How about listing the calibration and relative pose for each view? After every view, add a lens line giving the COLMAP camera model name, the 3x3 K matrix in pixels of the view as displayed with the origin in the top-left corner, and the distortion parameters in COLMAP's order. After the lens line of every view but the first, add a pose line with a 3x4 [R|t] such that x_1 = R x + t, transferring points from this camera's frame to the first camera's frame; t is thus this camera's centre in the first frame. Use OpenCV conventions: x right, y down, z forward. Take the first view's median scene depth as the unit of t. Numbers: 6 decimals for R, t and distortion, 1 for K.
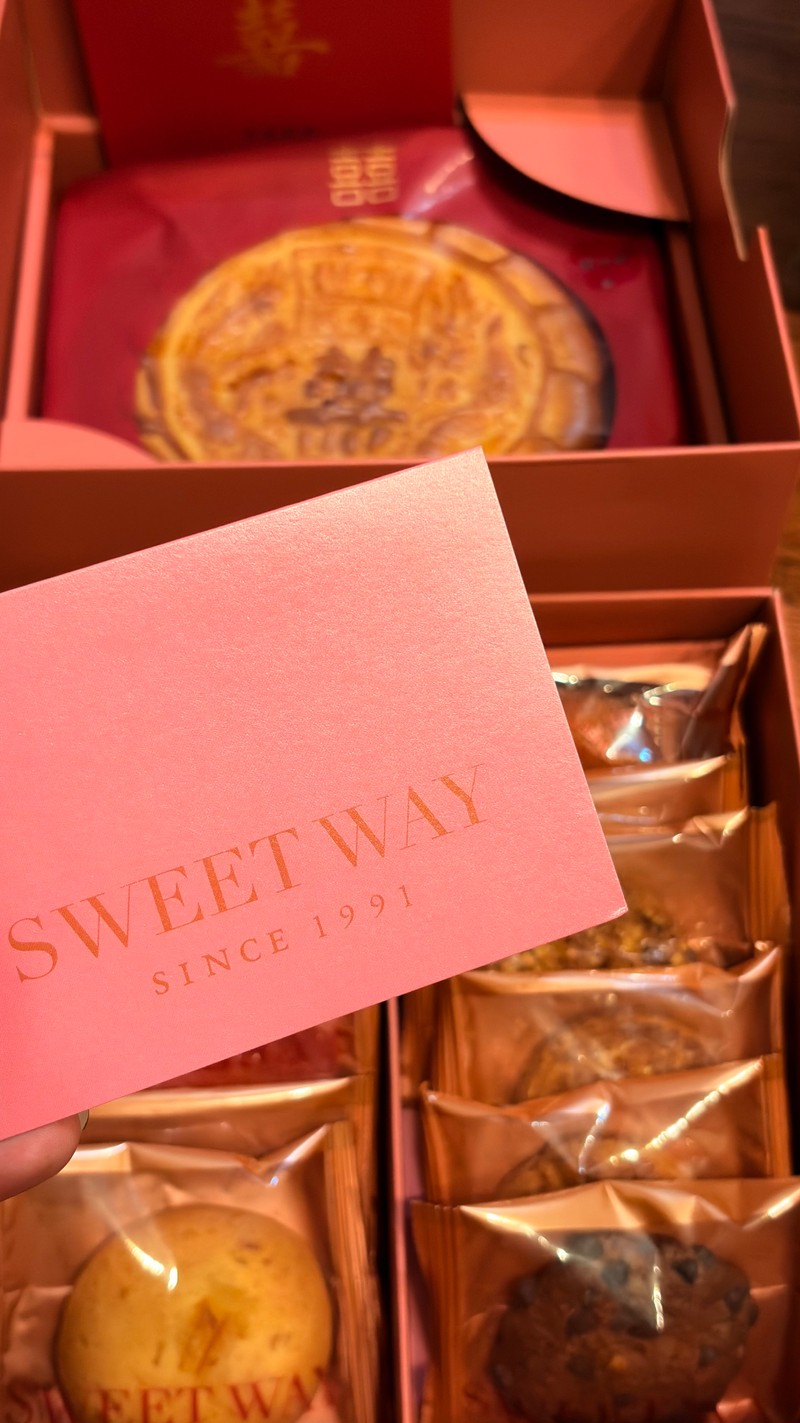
lens RADIAL K [[1708.3, 0, 400.9], [0, 1708.3, 711.9], [0, 0, 1]] dist [0.203358, -0.567458]
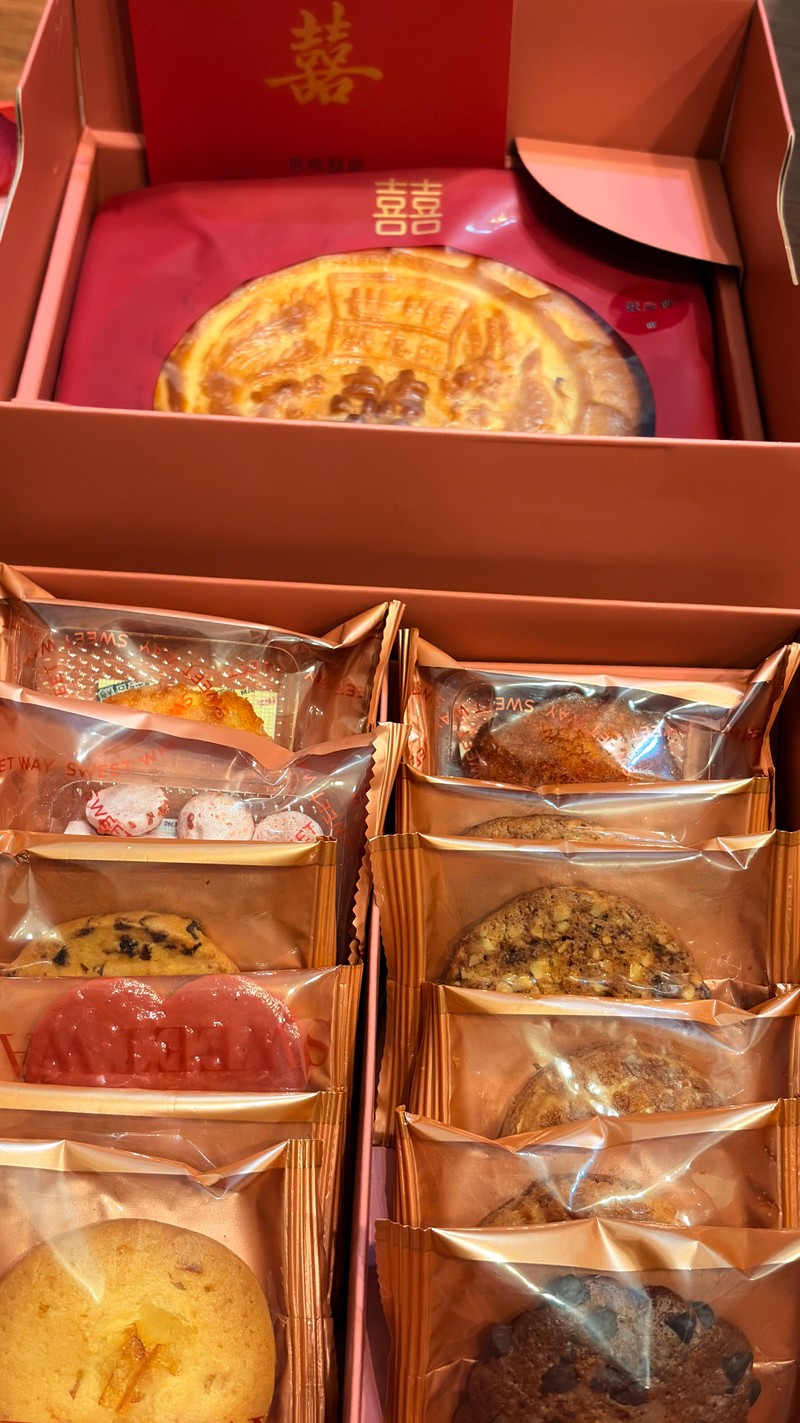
lens RADIAL K [[1708.3, 0, 400.9], [0, 1708.3, 711.9], [0, 0, 1]] dist [0.203358, -0.567458]
pose [[0.997183, 0.074328, -0.010119, 0.007151], [-0.074984, 0.991424, -0.107028, 0.104400], [0.002077, 0.107485, 0.994205, 0.080781]]
